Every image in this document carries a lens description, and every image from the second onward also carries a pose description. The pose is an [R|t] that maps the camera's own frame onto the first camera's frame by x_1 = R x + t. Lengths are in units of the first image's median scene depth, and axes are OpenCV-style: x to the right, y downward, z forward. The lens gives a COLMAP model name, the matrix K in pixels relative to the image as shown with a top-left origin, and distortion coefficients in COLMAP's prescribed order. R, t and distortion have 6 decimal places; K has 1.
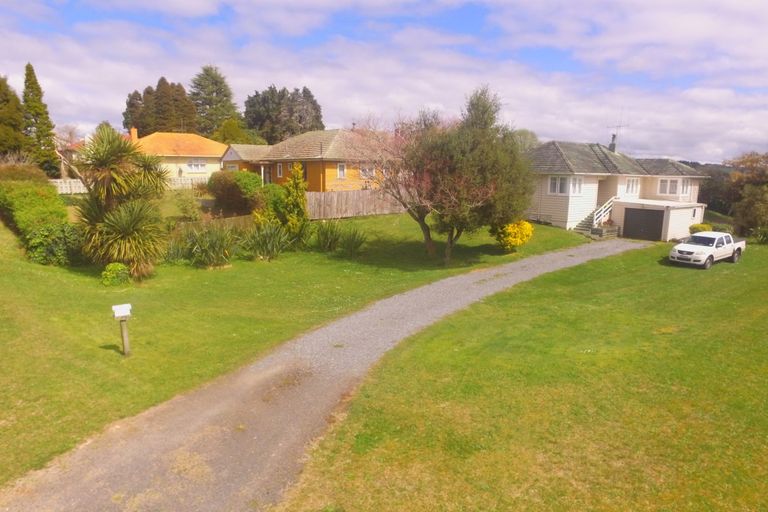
lens RADIAL K [[491.5, 0, 384.0], [0, 491.5, 256.0], [0, 0, 1]] dist [-0.113865, 0.076773]
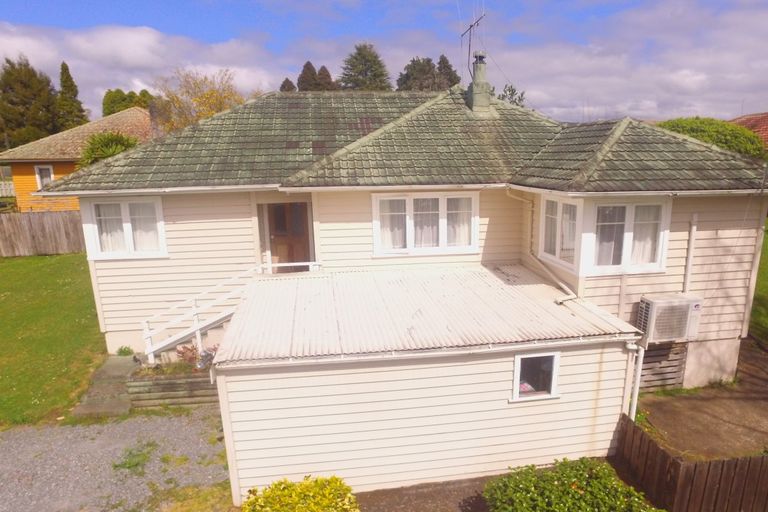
lens RADIAL K [[491.9, 0, 385.3], [0, 491.9, 274.8], [0, 0, 1]] dist [-0.112502, 0.082701]
pose [[0.863266, 0.098873, -0.494971, 0.845809], [-0.063501, 0.994110, 0.087829, -0.181219], [0.500739, -0.044389, 0.864459, 0.948945]]
